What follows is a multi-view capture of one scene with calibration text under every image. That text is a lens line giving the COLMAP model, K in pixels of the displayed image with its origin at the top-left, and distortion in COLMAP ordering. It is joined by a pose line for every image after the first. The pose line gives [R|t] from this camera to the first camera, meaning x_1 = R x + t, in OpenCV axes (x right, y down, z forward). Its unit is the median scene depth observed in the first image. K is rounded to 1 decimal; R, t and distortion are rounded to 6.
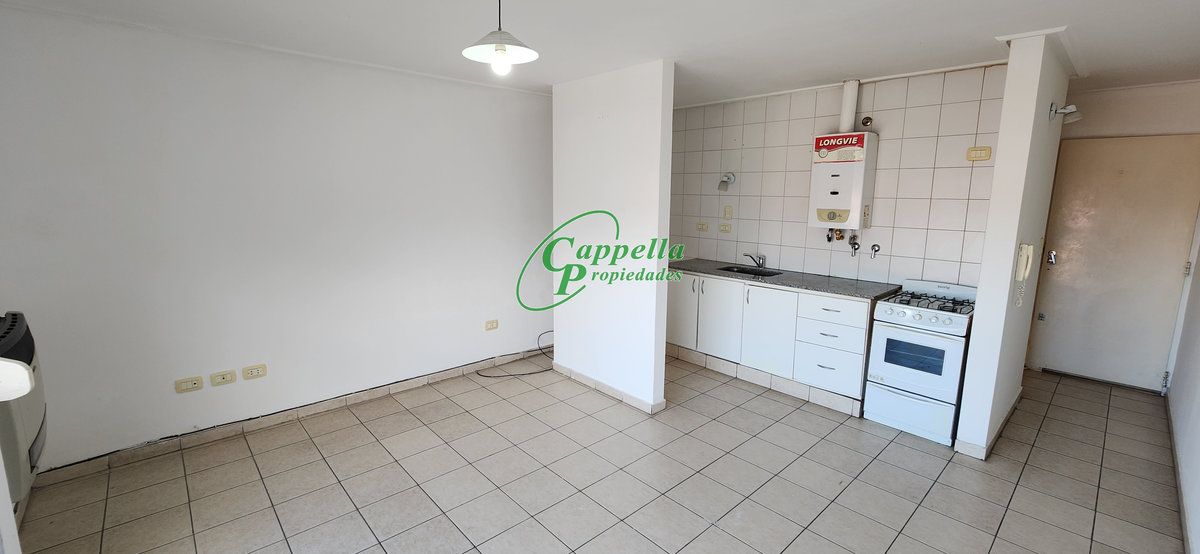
lens RADIAL K [[486.8, 0, 594.1], [0, 486.8, 268.0], [0, 0, 1]] dist [0.000566, 0.000007]
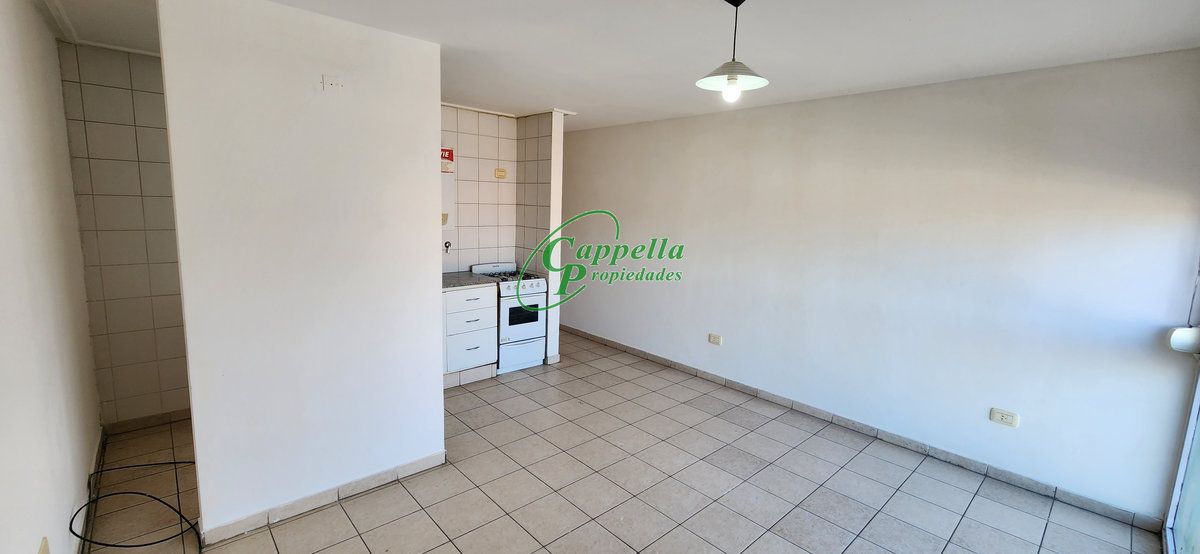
lens RADIAL K [[486.8, 0, 594.1], [0, 486.8, 268.0], [0, 0, 1]] dist [0.000566, 0.000007]
pose [[-0.004269, -0.144346, 0.989518, -0.718362], [0.126615, 0.981485, 0.143721, -0.128898], [-0.991943, 0.125902, 0.014086, 0.732224]]
